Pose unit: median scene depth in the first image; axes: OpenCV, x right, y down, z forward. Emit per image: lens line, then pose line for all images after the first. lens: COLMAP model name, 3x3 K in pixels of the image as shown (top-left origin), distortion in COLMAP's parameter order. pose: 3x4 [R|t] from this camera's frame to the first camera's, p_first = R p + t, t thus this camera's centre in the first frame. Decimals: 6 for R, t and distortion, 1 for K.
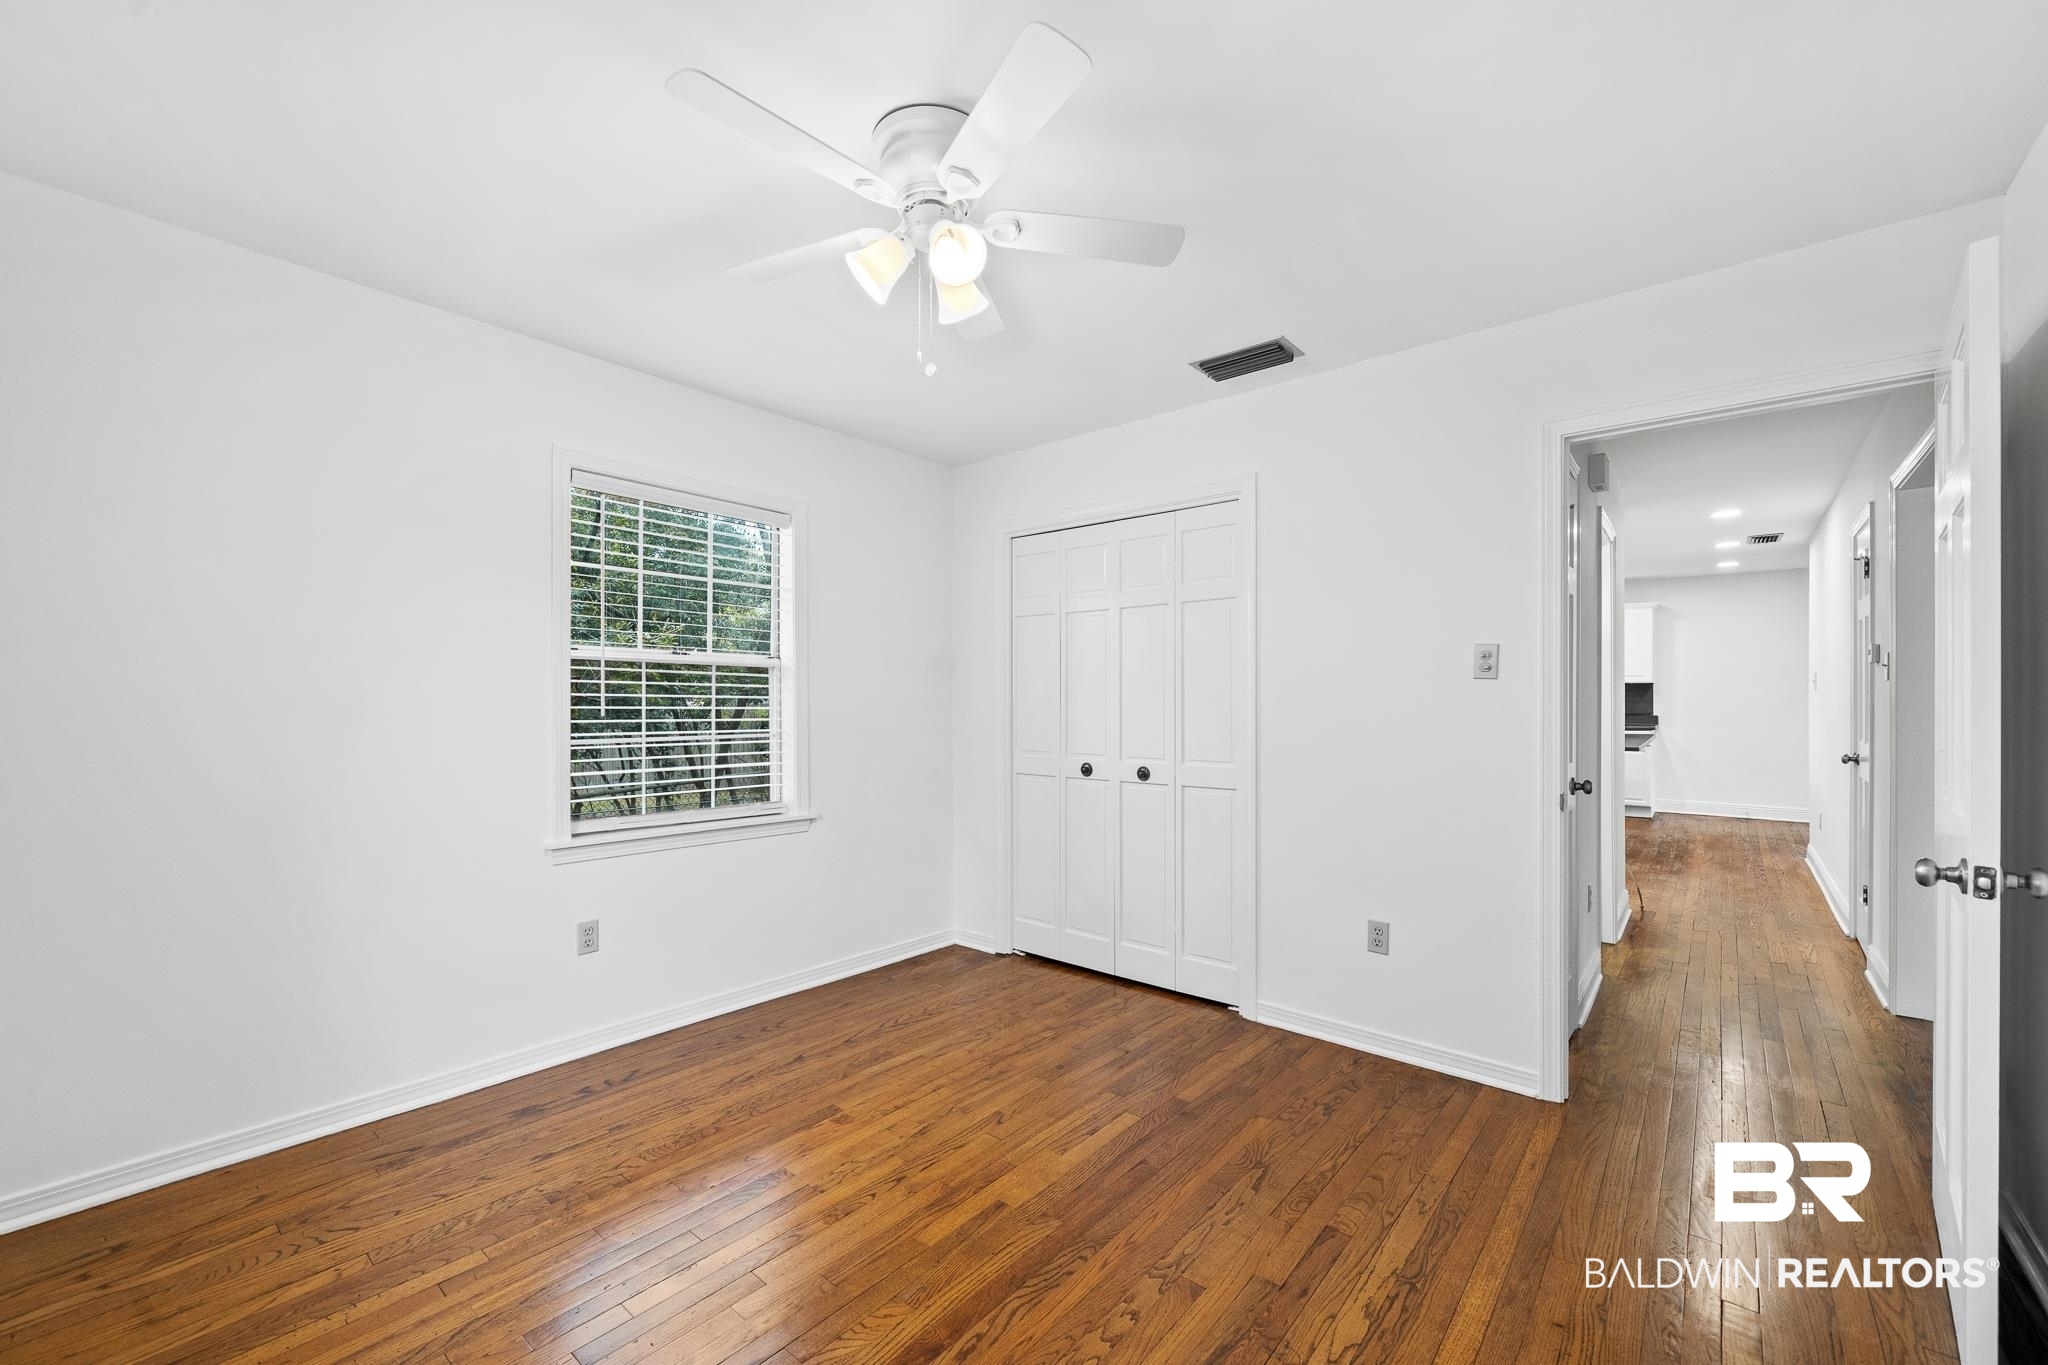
lens RADIAL K [[811.9, 0, 1016.1], [0, 811.9, 689.9], [0, 0, 1]] dist [-0.003197, 0.000233]
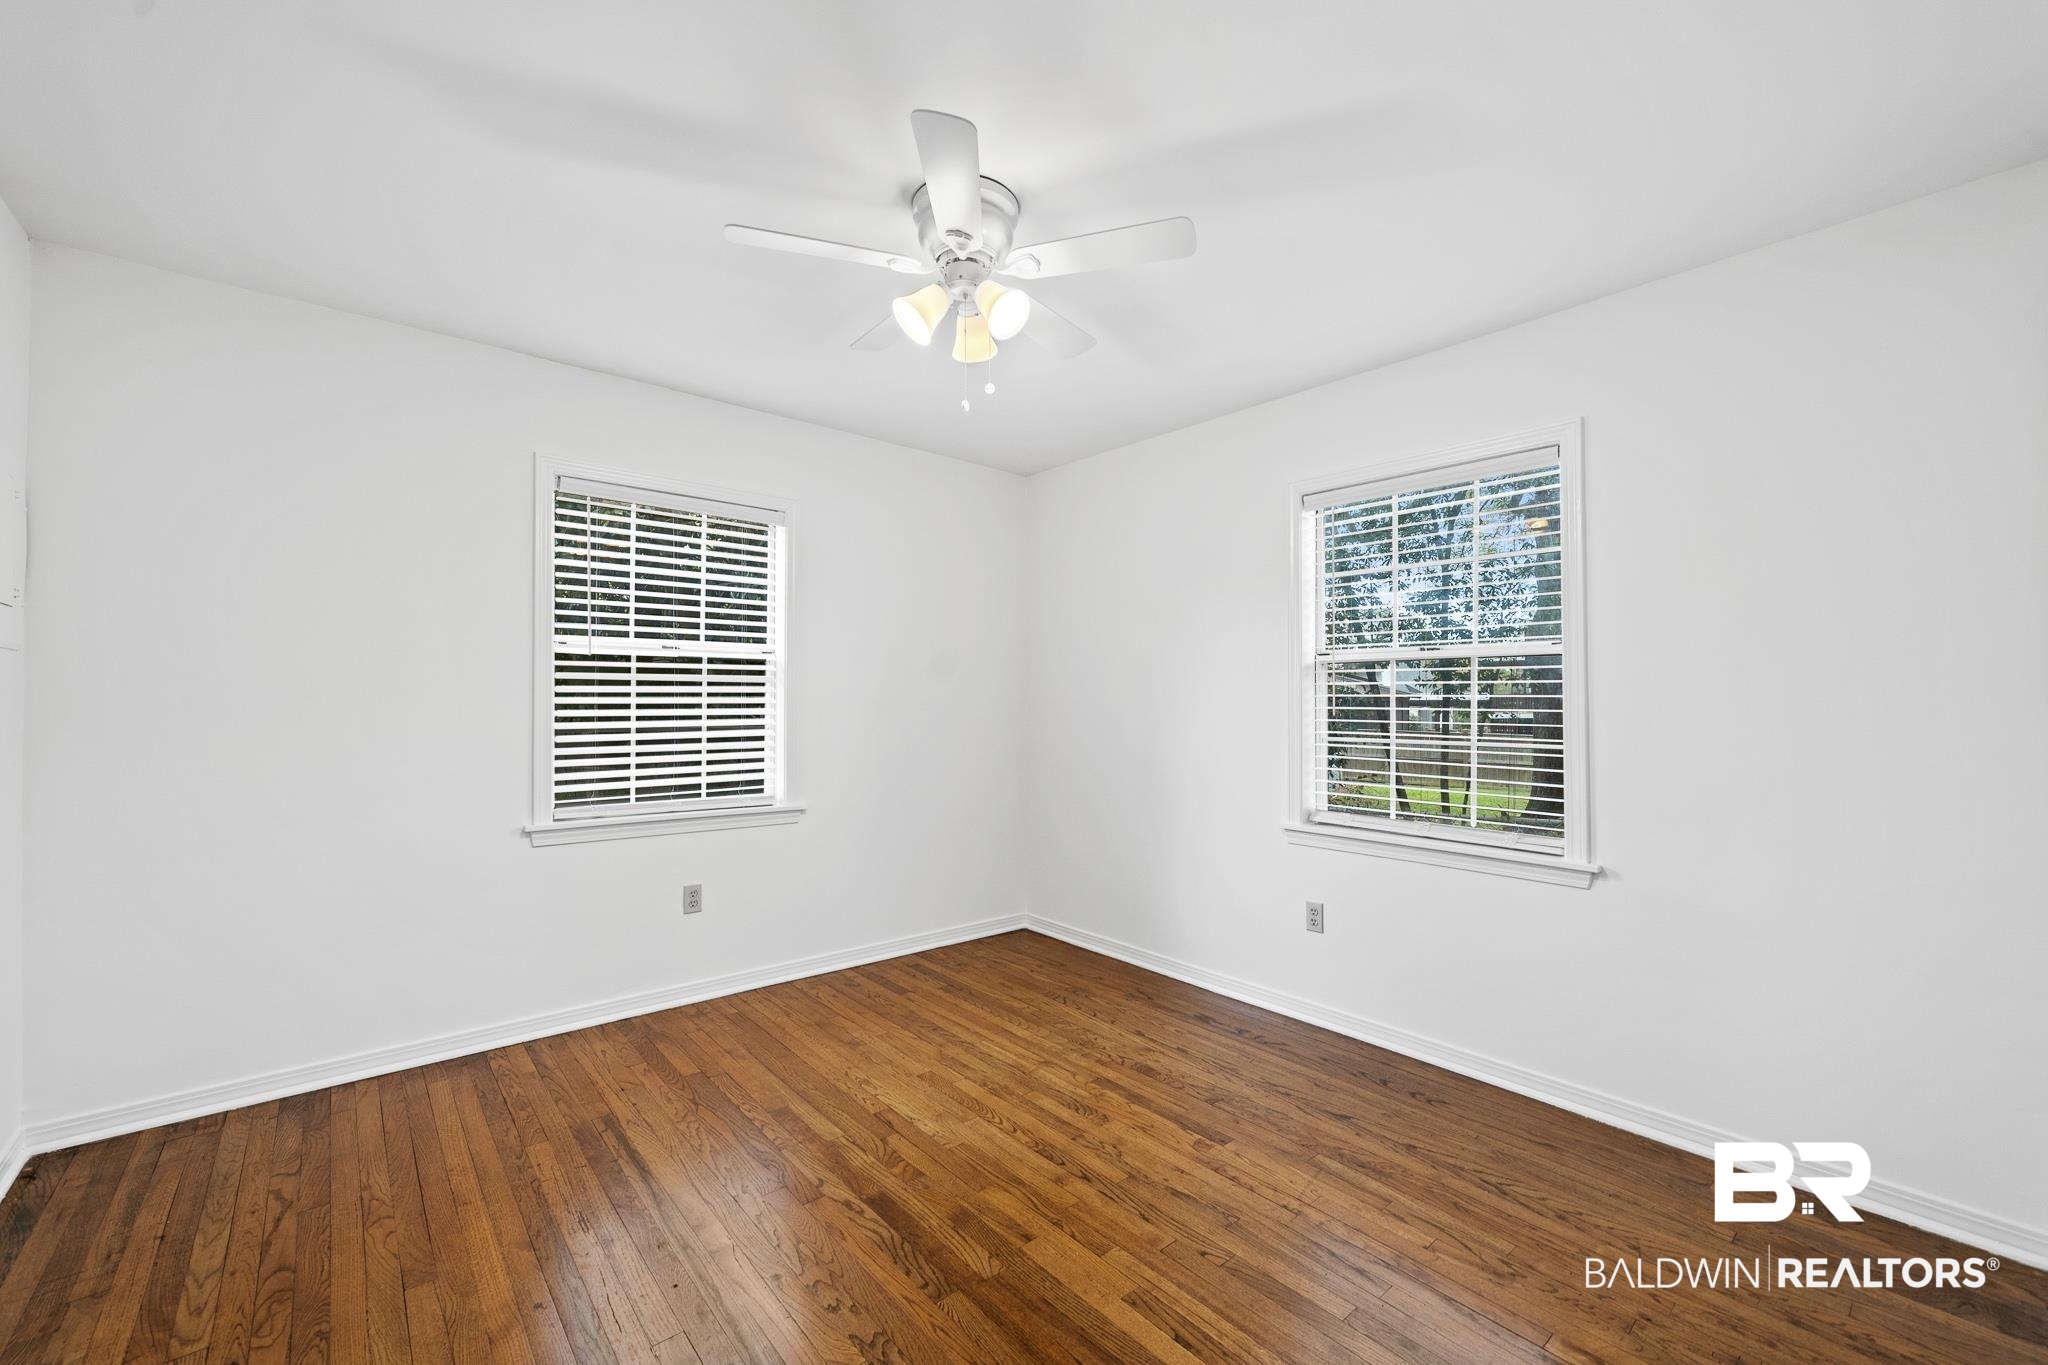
lens RADIAL K [[811.9, 0, 1019.1], [0, 811.9, 687.2], [0, 0, 1]] dist [-0.003197, 0.000233]
pose [[-0.146883, -0.019534, -0.988961, 0.726925], [0.010085, 0.999723, -0.021245, 0.015818], [0.989102, -0.013095, -0.146646, 0.897983]]
